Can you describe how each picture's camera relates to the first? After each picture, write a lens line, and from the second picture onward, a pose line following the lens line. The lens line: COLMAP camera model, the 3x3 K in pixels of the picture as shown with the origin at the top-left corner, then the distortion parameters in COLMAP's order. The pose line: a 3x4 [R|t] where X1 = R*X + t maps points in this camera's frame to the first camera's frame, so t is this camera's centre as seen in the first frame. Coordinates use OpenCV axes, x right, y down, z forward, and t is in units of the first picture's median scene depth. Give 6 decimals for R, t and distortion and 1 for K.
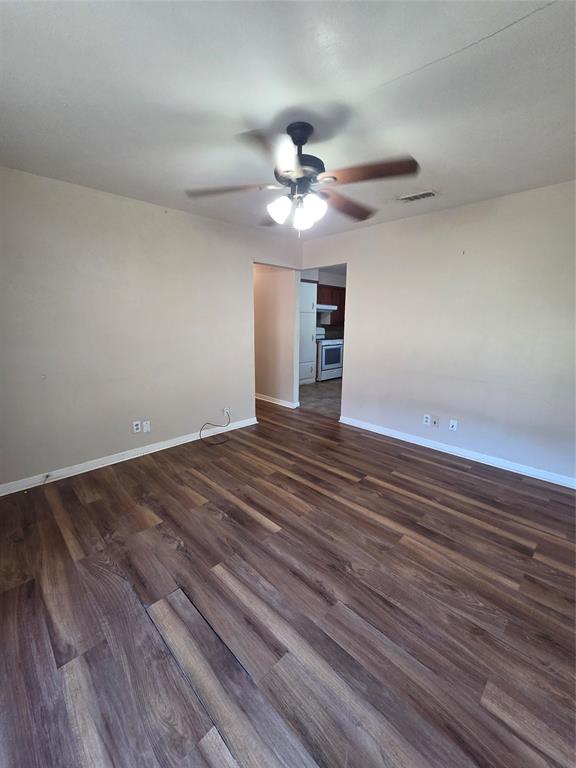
lens RADIAL K [[313.7, 0, 288.4], [0, 313.7, 384.7], [0, 0, 1]] dist [0.000623, 0.000126]
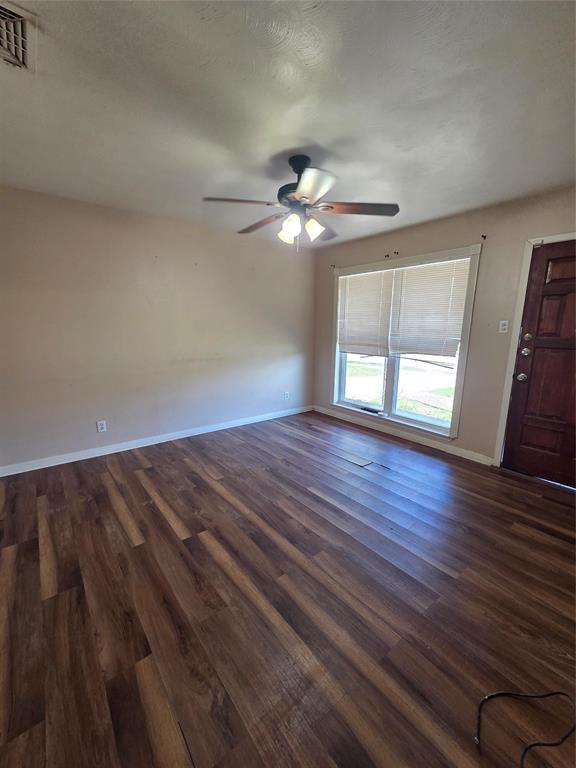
lens RADIAL K [[313.7, 0, 288.7], [0, 313.7, 385.8], [0, 0, 1]] dist [0.000623, 0.000126]
pose [[-0.994705, -0.036093, 0.096223, -0.043334], [0.004397, 0.920495, 0.390731, -0.320411], [-0.102676, 0.389085, -0.915462, 1.562035]]
